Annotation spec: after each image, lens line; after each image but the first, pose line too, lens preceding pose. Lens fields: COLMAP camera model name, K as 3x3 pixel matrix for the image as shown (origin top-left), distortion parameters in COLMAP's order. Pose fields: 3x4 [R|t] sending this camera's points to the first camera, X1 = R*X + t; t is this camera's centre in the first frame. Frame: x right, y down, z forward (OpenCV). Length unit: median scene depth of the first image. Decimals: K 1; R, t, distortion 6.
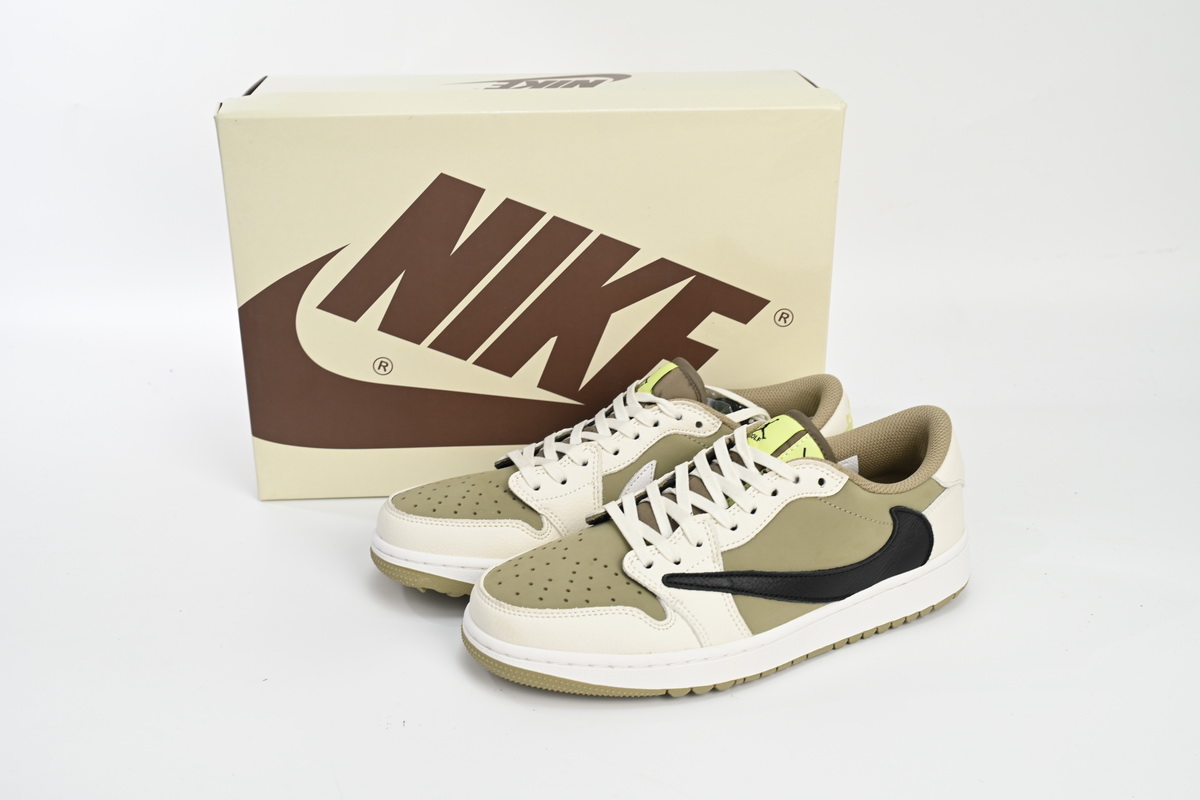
lens RADIAL K [[1442.8, 0, 601.1], [0, 1442.8, 400.4], [0, 0, 1]] dist [-0.053368, 0.000000]
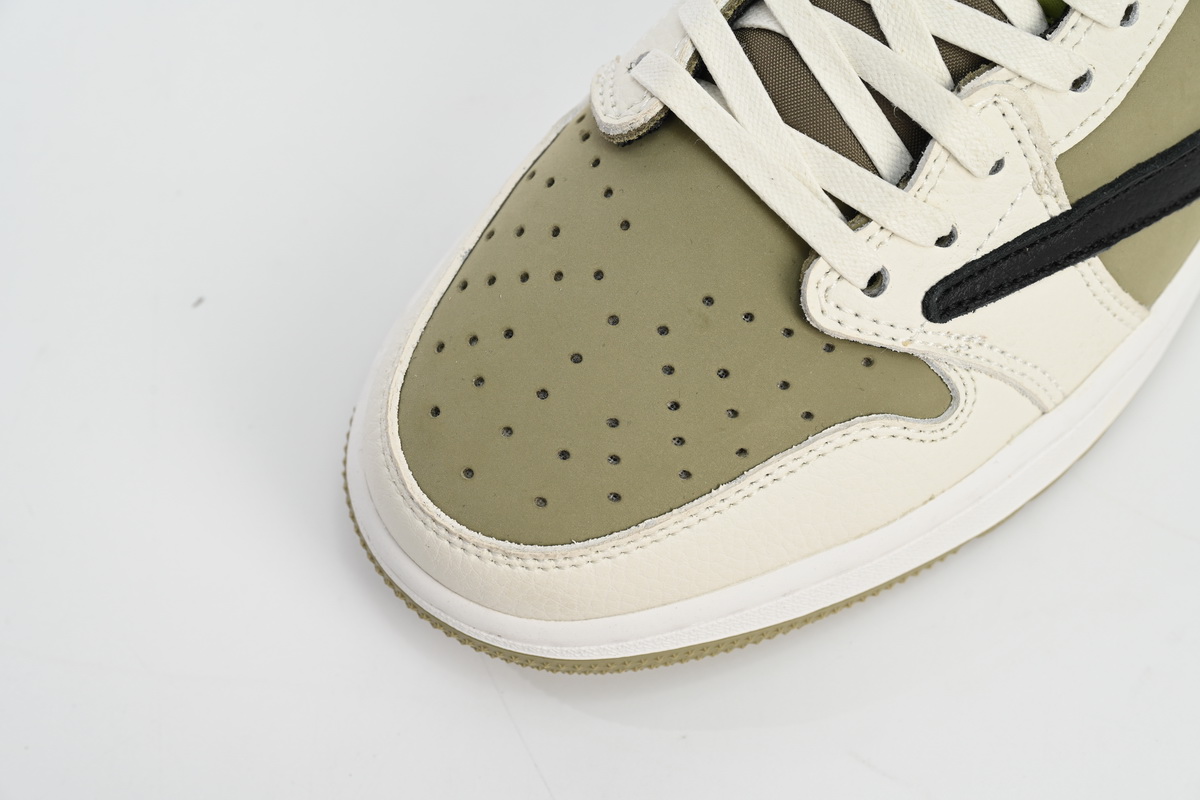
lens RADIAL K [[2114.9, 0, 594.8], [0, 2114.9, 392.9], [0, 0, 1]] dist [-0.037042, 0.000000]
pose [[0.927857, -0.360948, 0.093801, -0.081423], [0.190890, 0.675733, 0.712001, -0.226772], [-0.320380, -0.642729, 0.695885, 0.649241]]
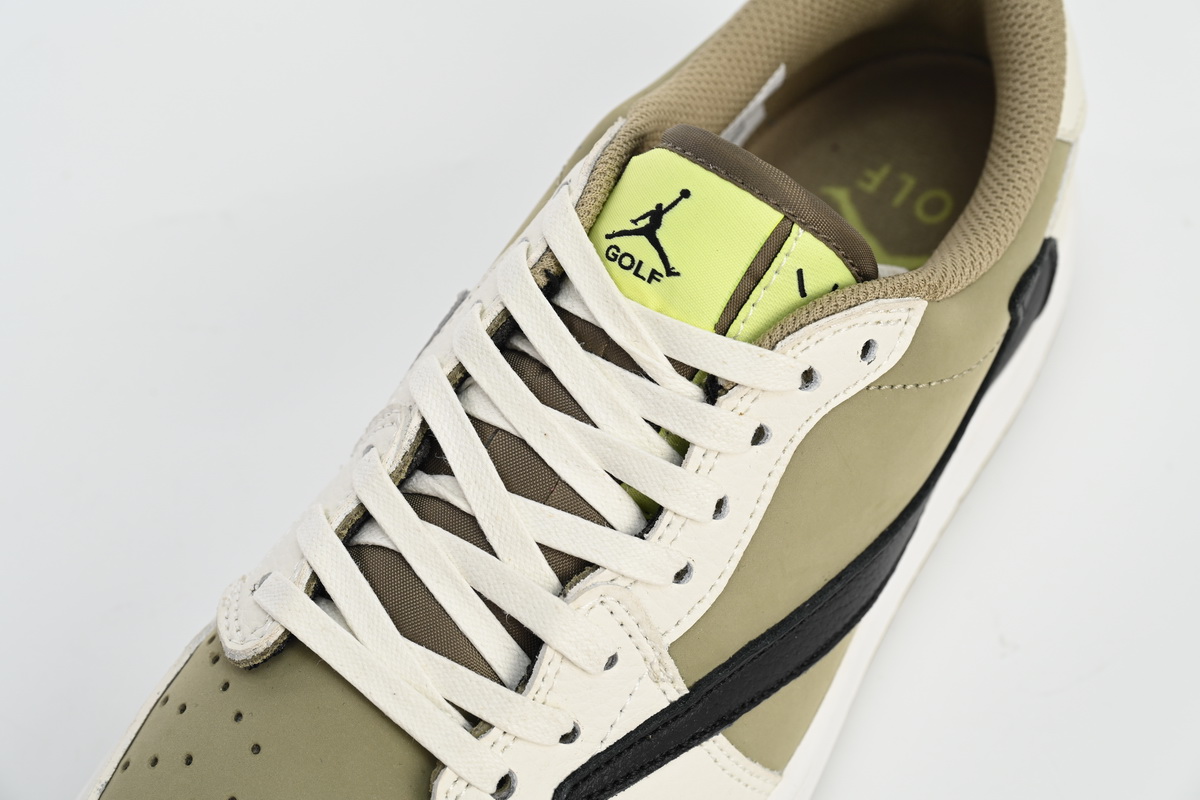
lens RADIAL K [[2114.9, 0, 601.0], [0, 2114.9, 403.9], [0, 0, 1]] dist [-0.037042, 0.000000]
pose [[0.874394, -0.406780, 0.264509, -0.042015], [0.173725, 0.771455, 0.612109, -0.254769], [-0.453050, -0.489272, 0.745224, 0.646498]]
